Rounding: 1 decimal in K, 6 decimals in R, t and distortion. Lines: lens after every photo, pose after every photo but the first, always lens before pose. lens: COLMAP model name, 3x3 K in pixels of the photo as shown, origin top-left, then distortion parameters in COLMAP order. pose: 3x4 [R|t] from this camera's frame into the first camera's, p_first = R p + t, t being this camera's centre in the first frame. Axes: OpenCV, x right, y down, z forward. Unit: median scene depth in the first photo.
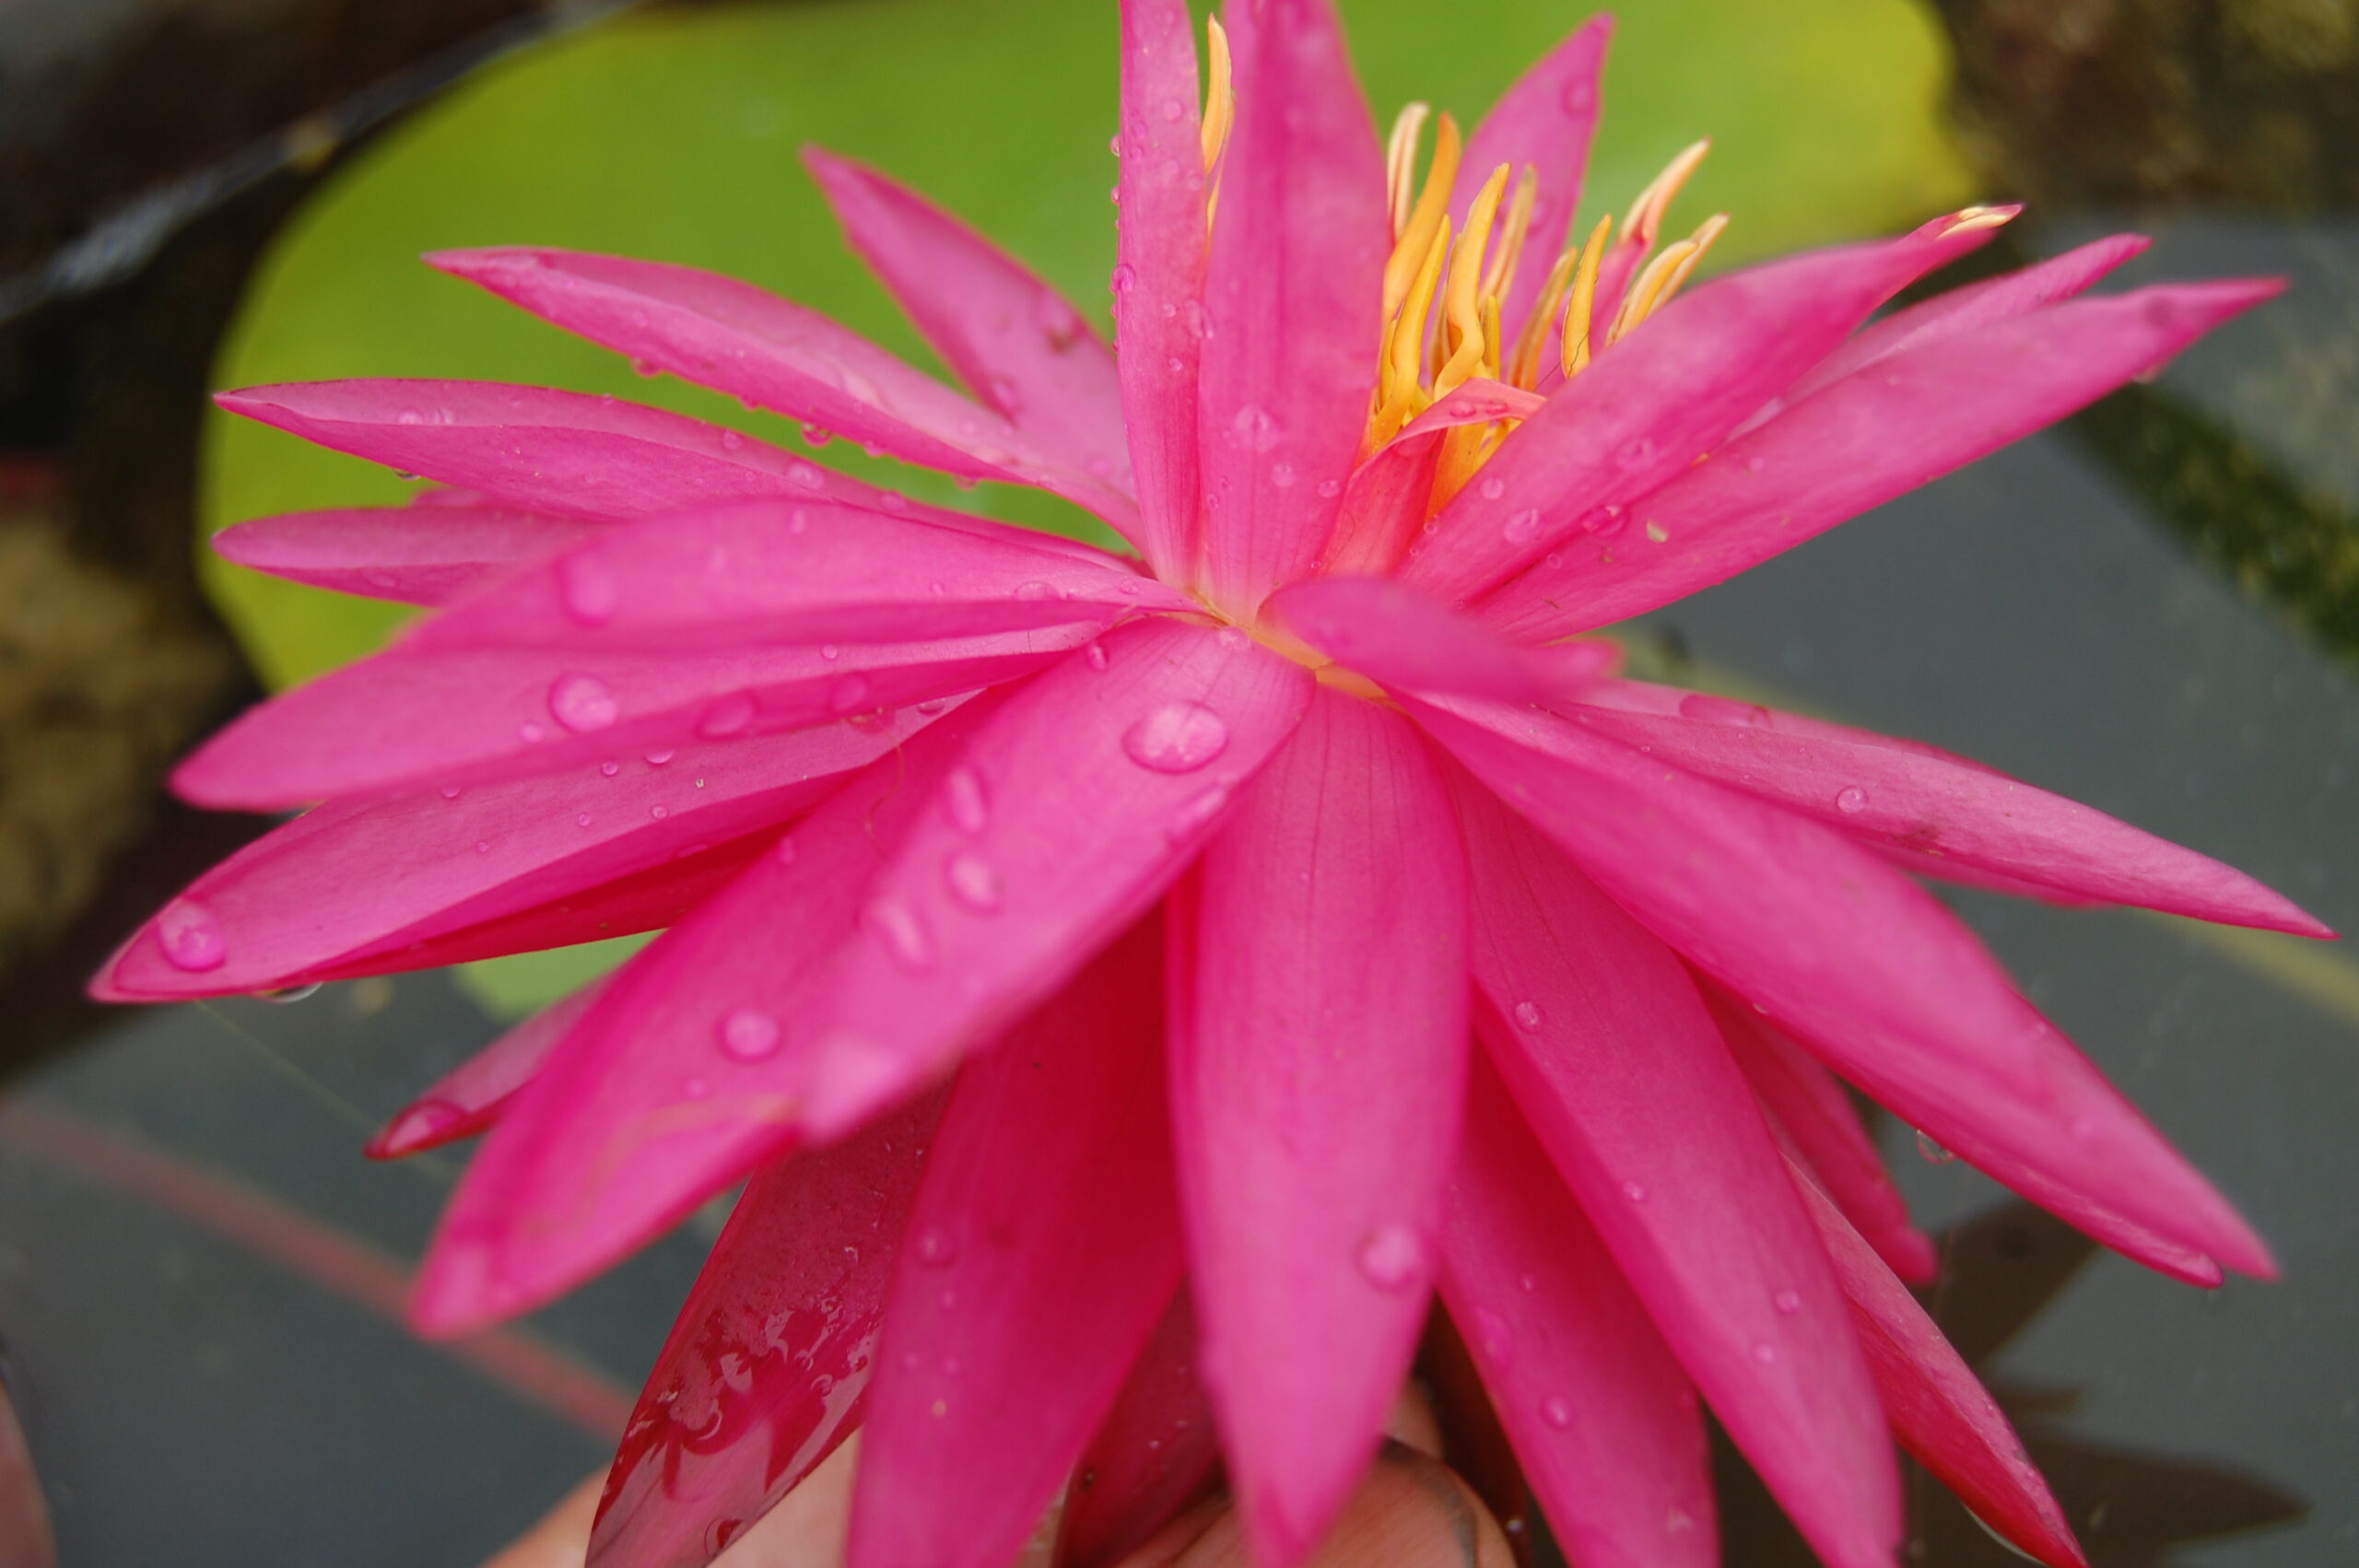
lens RADIAL K [[3672.2, 0, 1236.3], [0, 3672.2, 780.4], [0, 0, 1]] dist [0.006012, 0.000000]
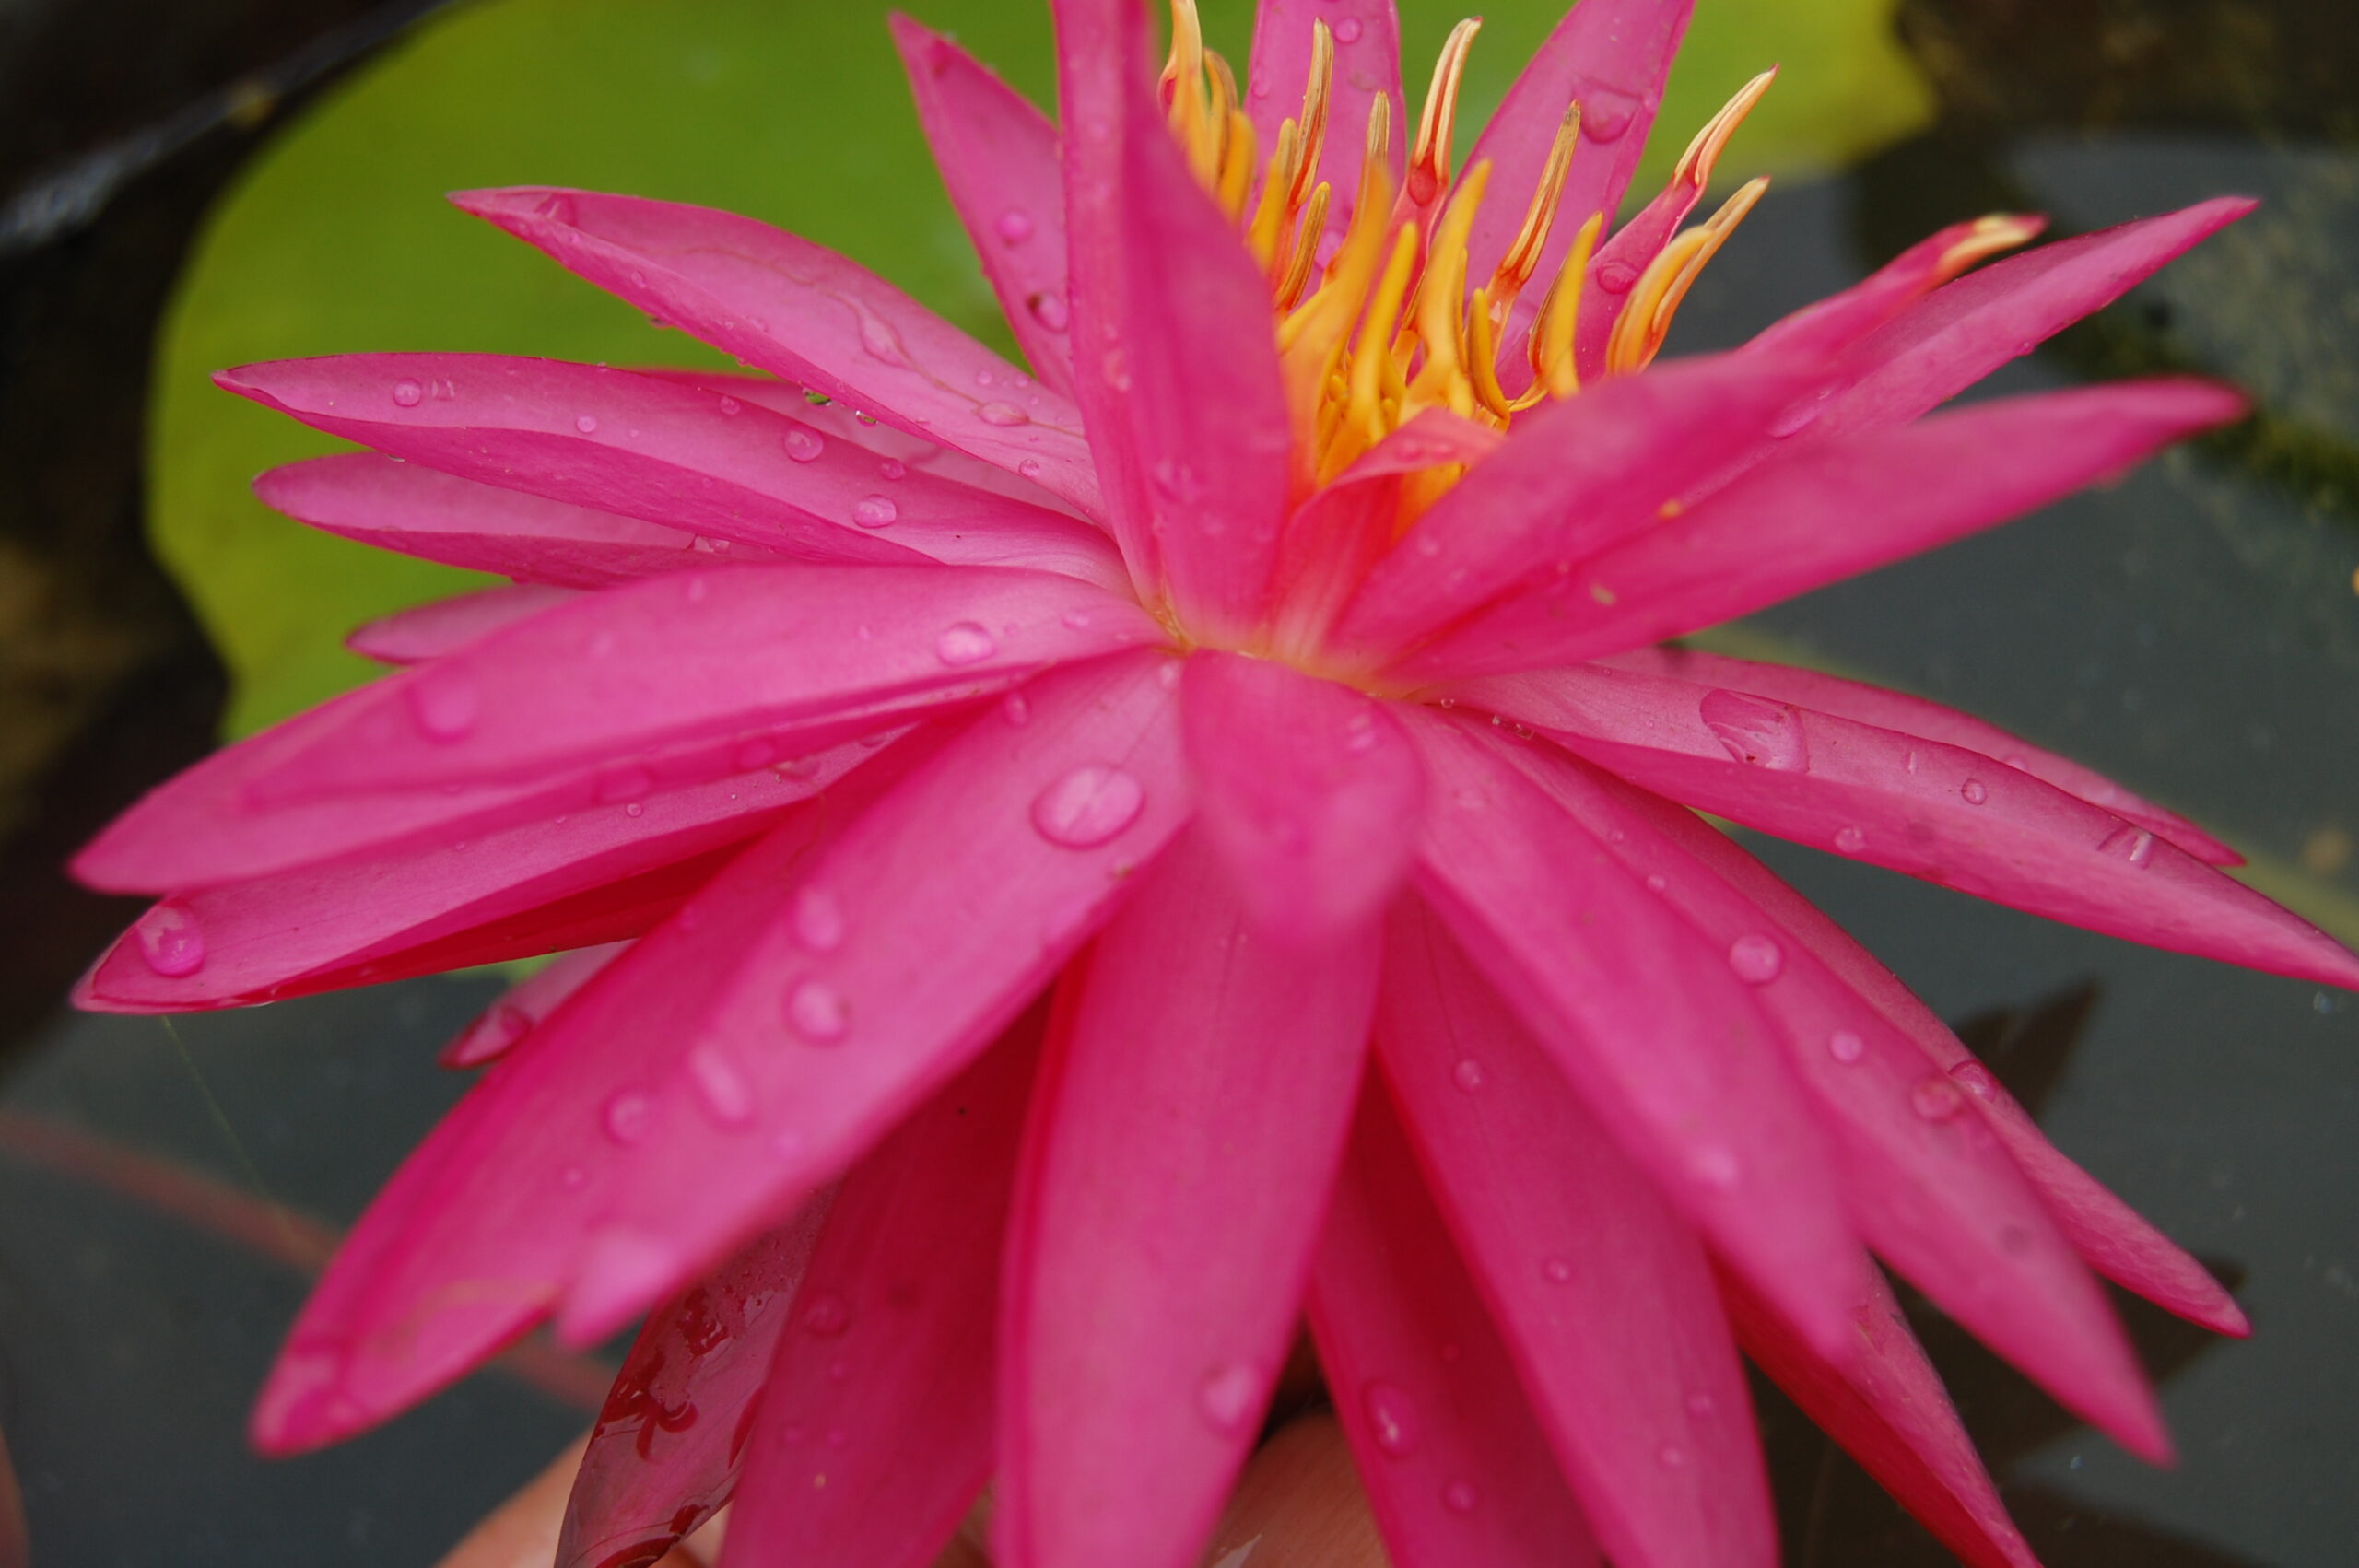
lens RADIAL K [[3672.2, 0, 1185.3], [0, 3672.2, 776.5], [0, 0, 1]] dist [0.006012, 0.000000]
pose [[0.981119, 0.037994, -0.189635, 0.189107], [-0.003278, 0.983640, 0.180116, -0.189940], [0.193376, -0.176094, 0.965193, 0.065596]]
